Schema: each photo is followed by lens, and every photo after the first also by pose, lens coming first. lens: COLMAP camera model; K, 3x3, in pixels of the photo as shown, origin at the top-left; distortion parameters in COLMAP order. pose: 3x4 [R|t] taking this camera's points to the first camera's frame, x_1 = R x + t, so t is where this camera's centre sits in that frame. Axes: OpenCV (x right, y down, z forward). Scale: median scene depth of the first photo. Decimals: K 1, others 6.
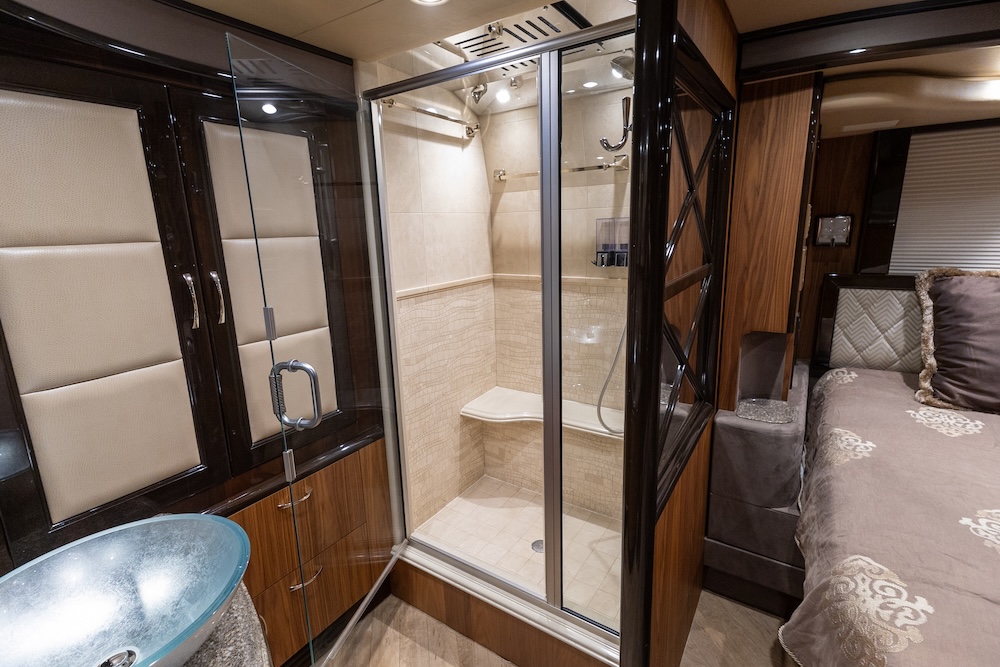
lens RADIAL K [[463.4, 0, 487.4], [0, 463.4, 324.2], [0, 0, 1]] dist [0.015852, -0.000200]
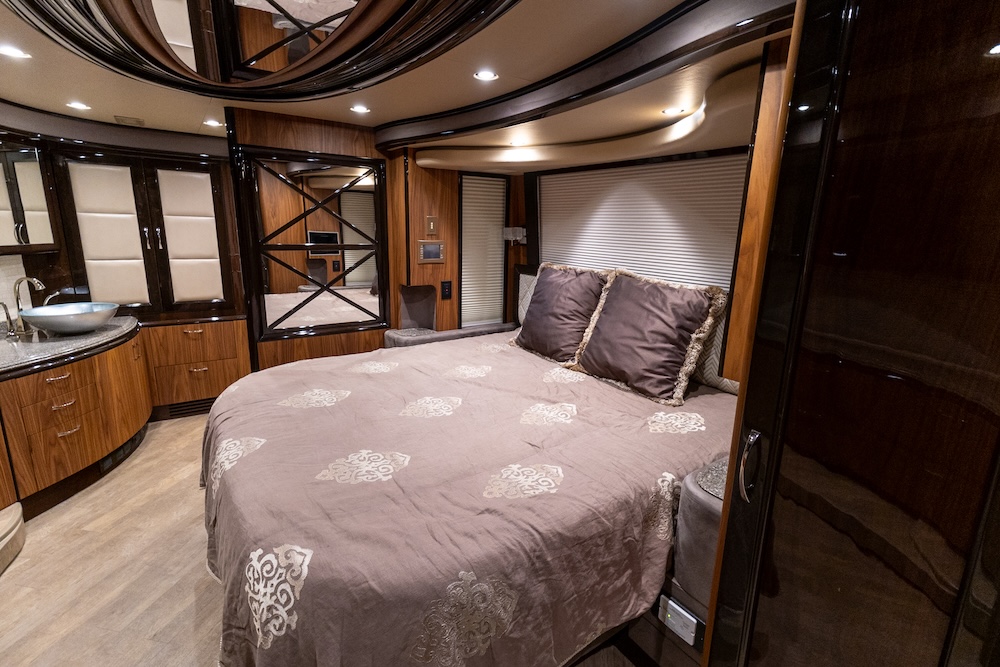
lens RADIAL K [[469.5, 0, 497.3], [0, 469.5, 333.2], [0, 0, 1]] dist [0.014938, -0.000856]
pose [[0.927641, 0.139976, -0.346249, 1.531290], [-0.133435, 0.990134, 0.042785, 0.073233], [0.348822, 0.006513, 0.937166, -0.564672]]
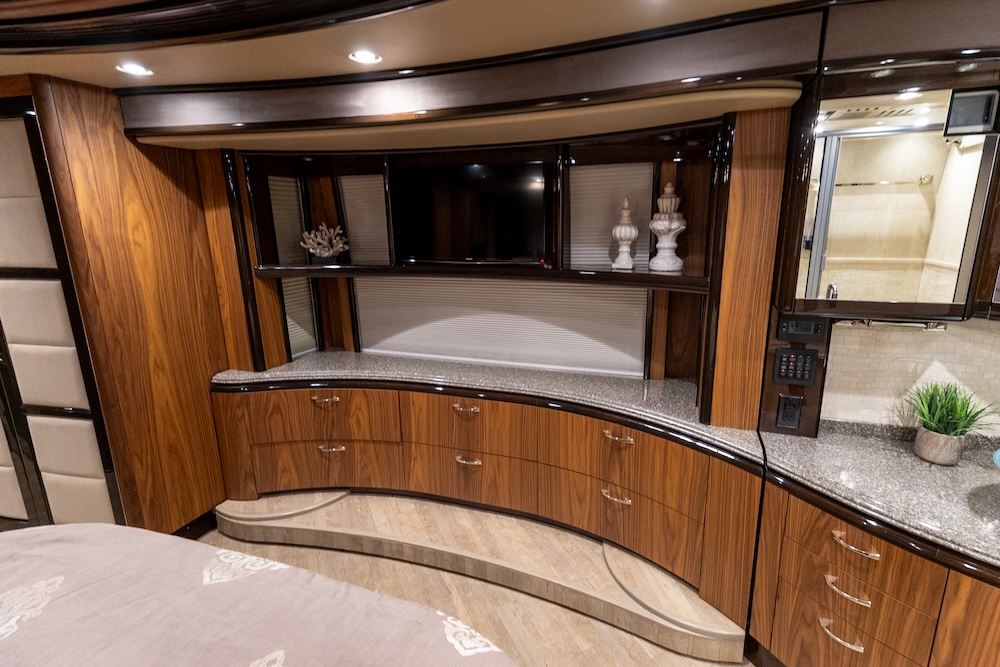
lens RADIAL K [[453.5, 0, 499.0], [0, 453.5, 330.3], [0, 0, 1]] dist [0.015122, -0.000351]
pose [[-0.968849, 0.106610, -0.223533, 0.538161], [0.002773, 0.907214, 0.420661, -0.180995], [0.247638, 0.406937, -0.879248, 0.660196]]
